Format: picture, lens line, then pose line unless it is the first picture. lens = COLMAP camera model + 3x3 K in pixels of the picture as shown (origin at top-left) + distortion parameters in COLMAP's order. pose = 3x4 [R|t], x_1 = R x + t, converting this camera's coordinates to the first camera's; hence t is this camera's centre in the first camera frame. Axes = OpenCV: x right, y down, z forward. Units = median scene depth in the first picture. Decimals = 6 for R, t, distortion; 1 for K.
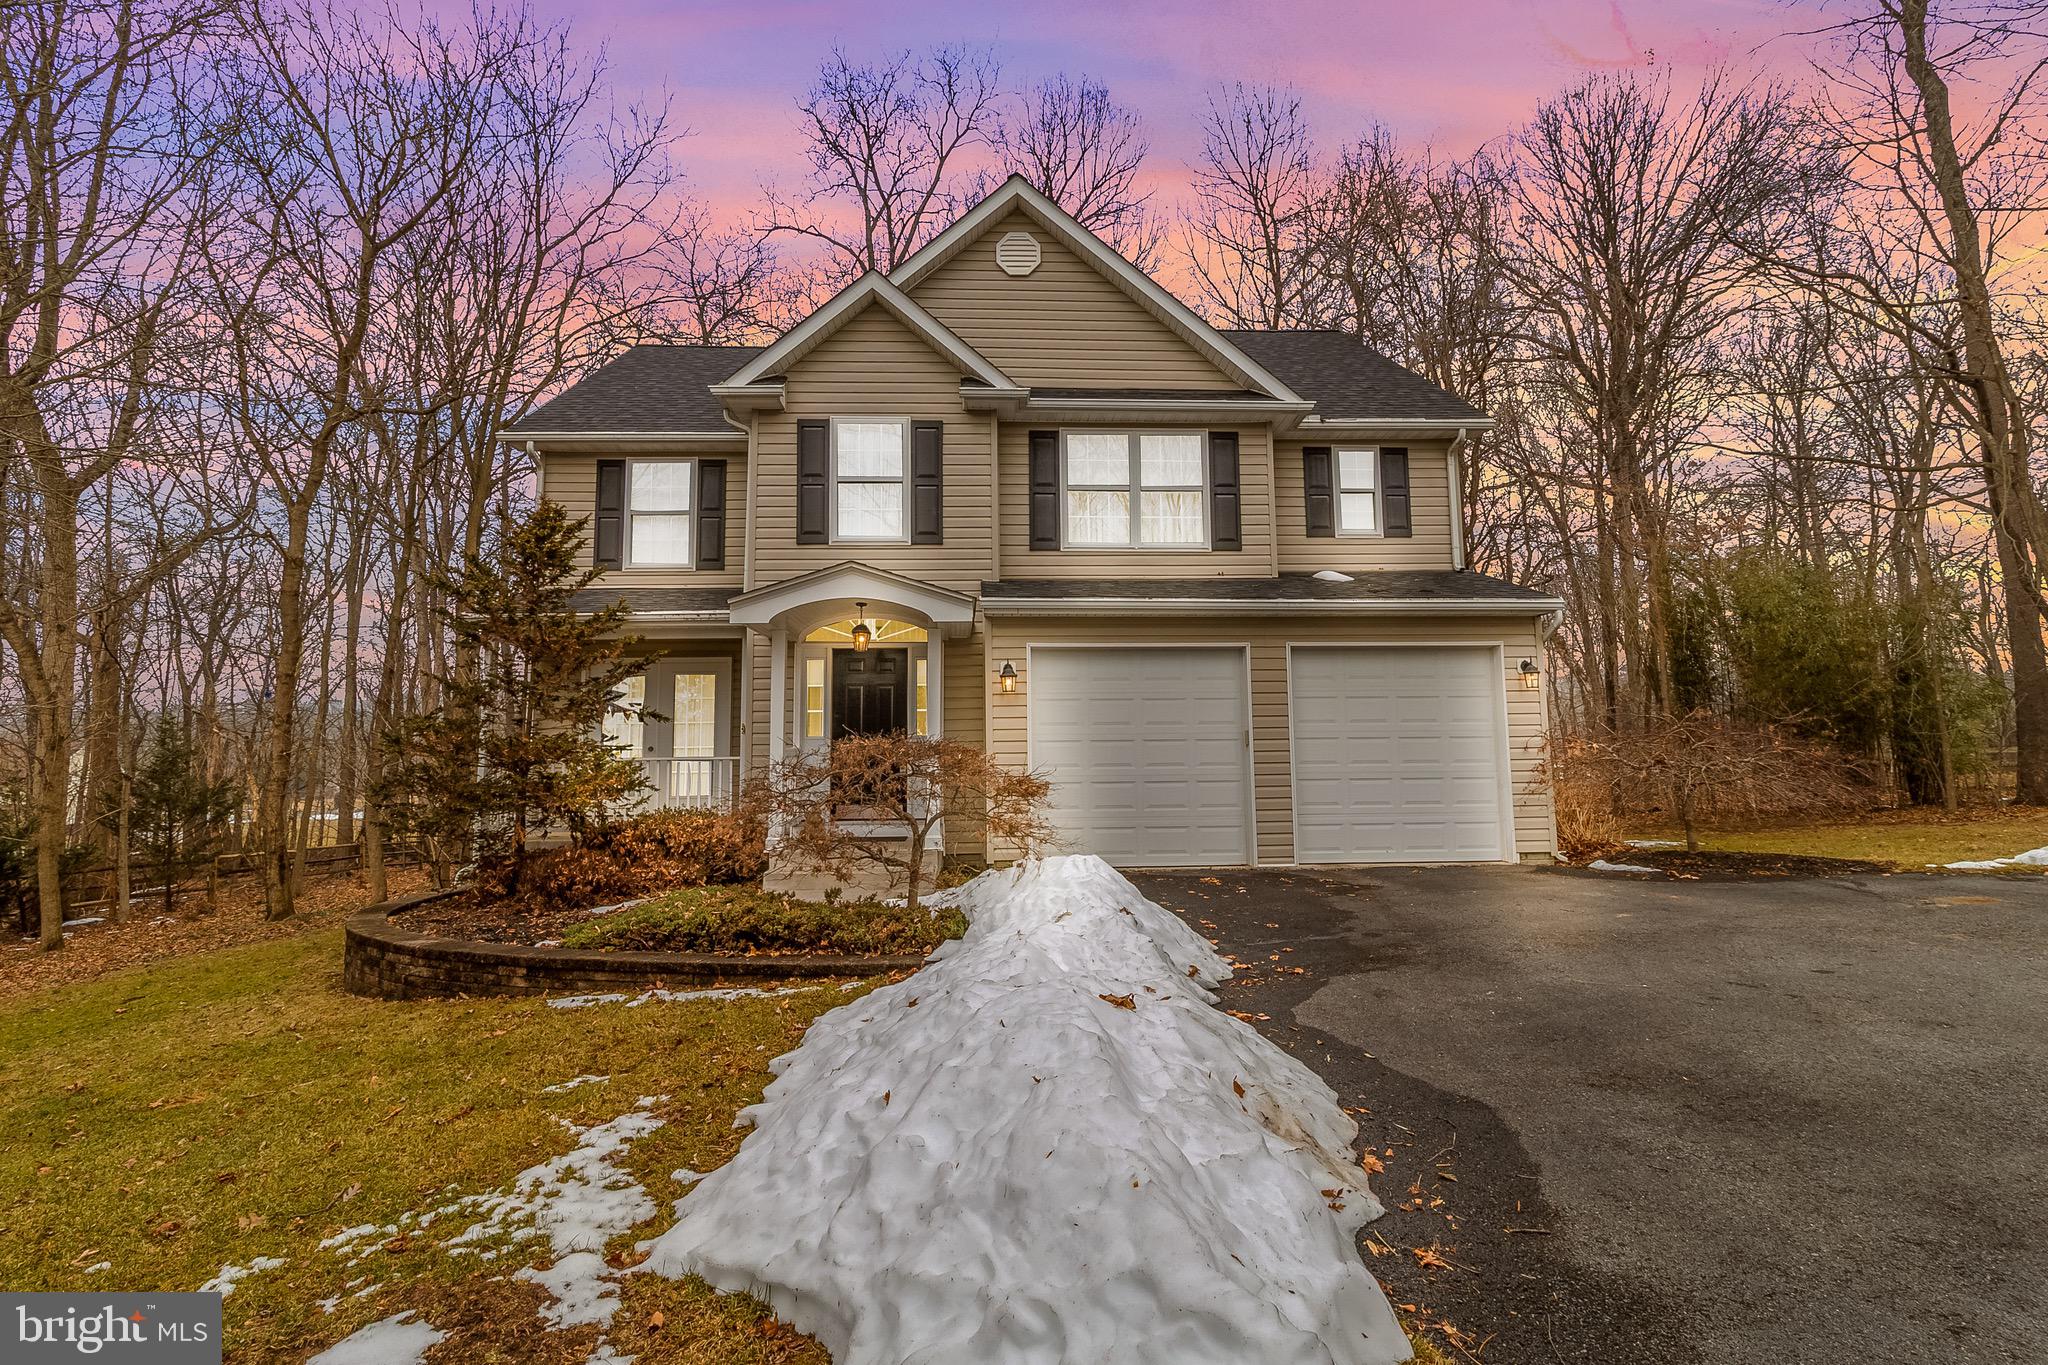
lens RADIAL K [[959.0, 0, 1025.5], [0, 959.0, 624.6], [0, 0, 1]] dist [0.004047, 0.000466]
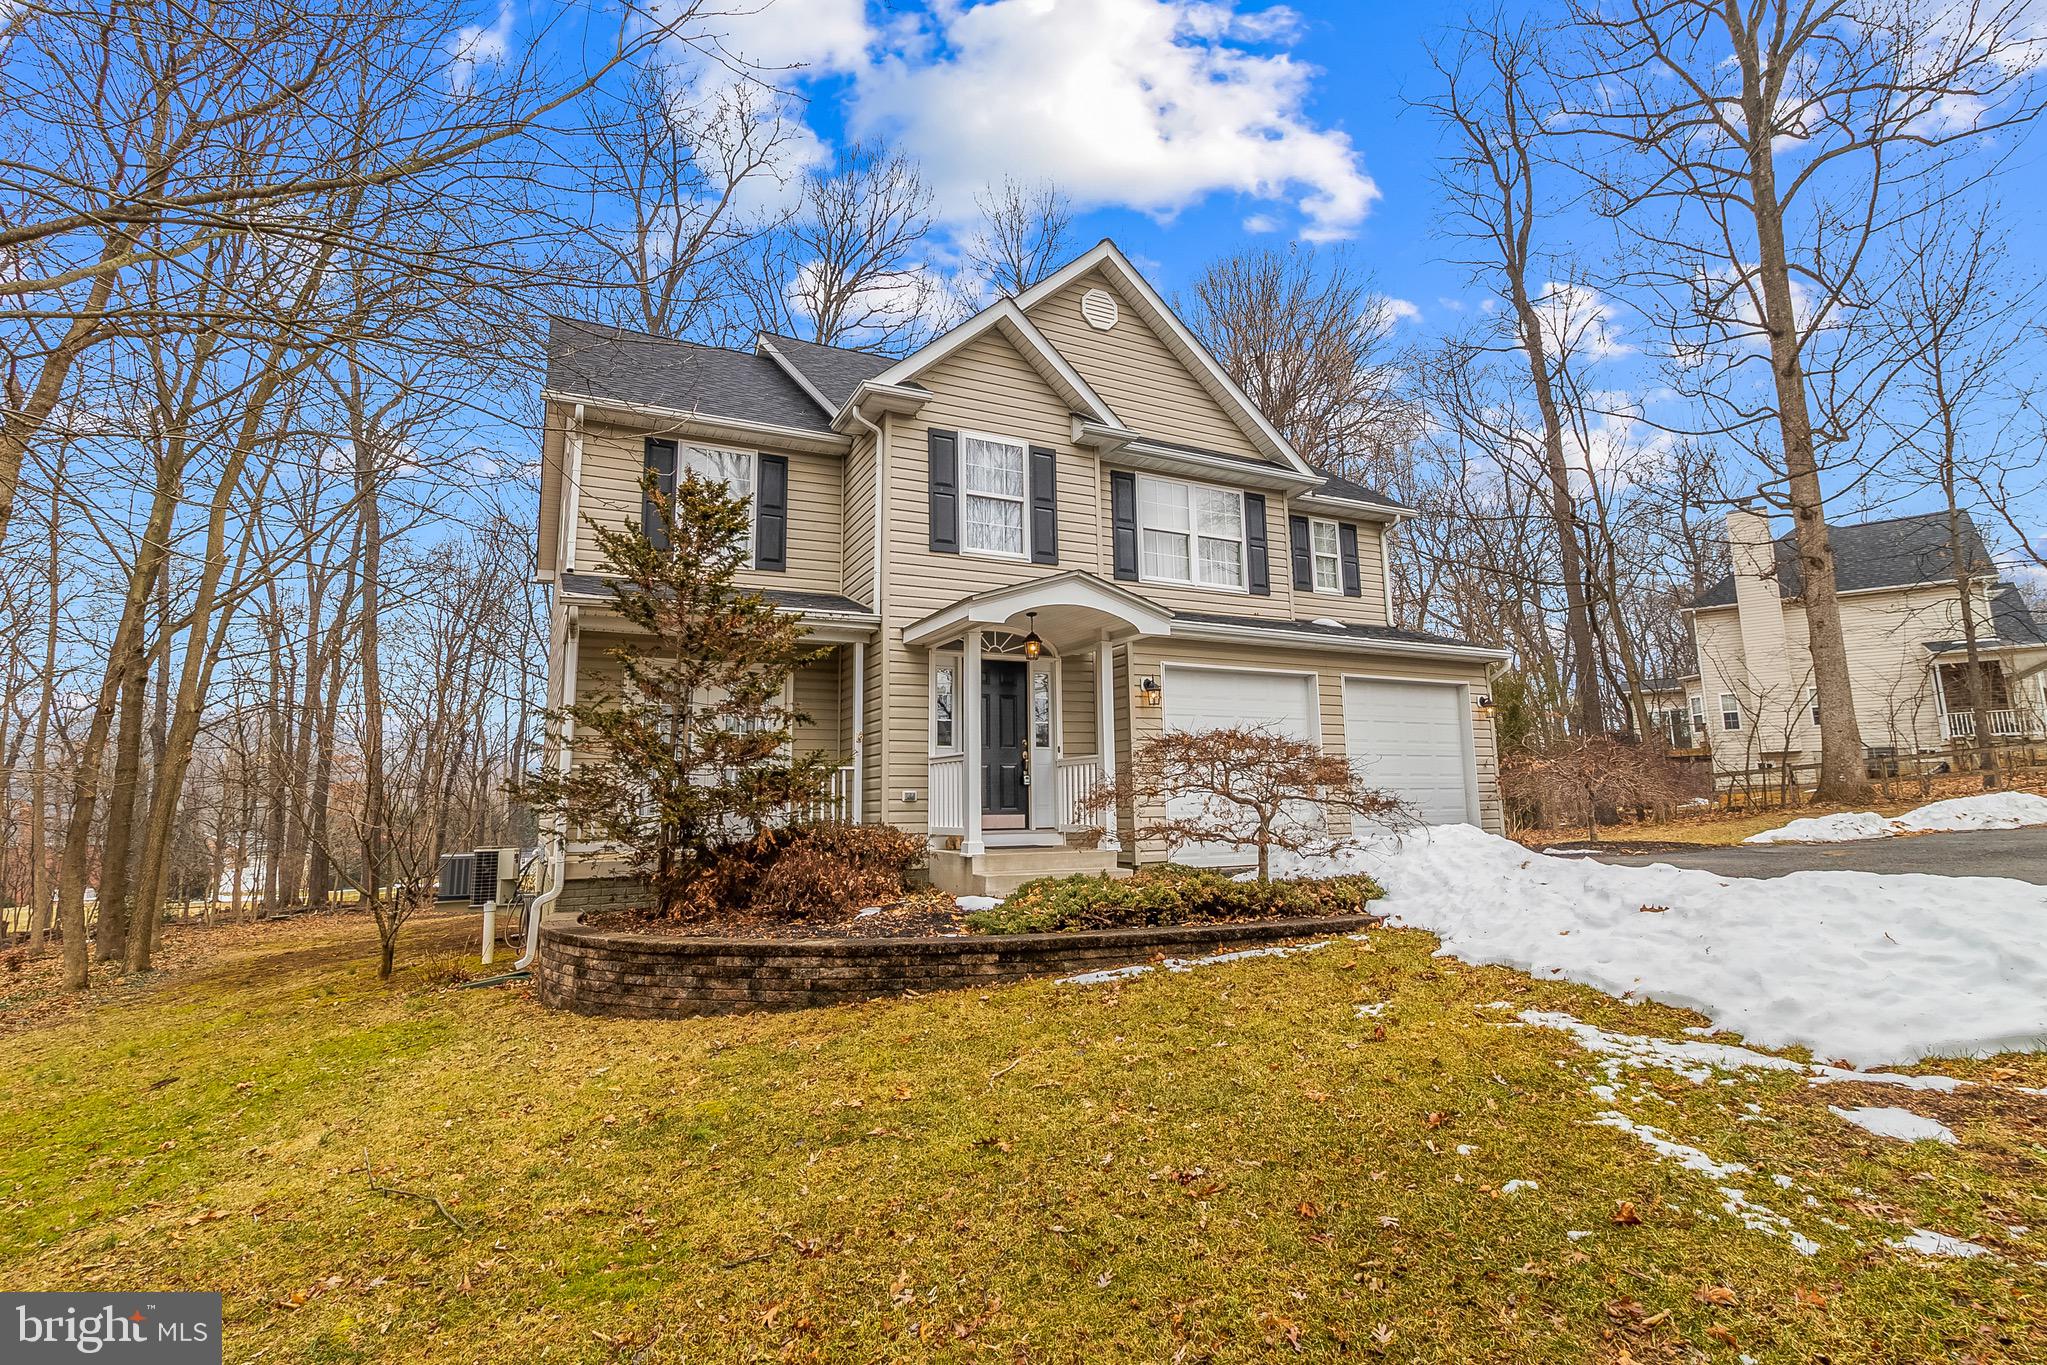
lens RADIAL K [[925.9, 0, 1031.6], [0, 925.9, 652.9], [0, 0, 1]] dist [0.000032, 0.000045]
pose [[0.918478, 0.057468, 0.391274, -0.501410], [-0.044484, 0.998119, -0.042176, 0.055726], [-0.392962, 0.021332, 0.919307, 0.078000]]
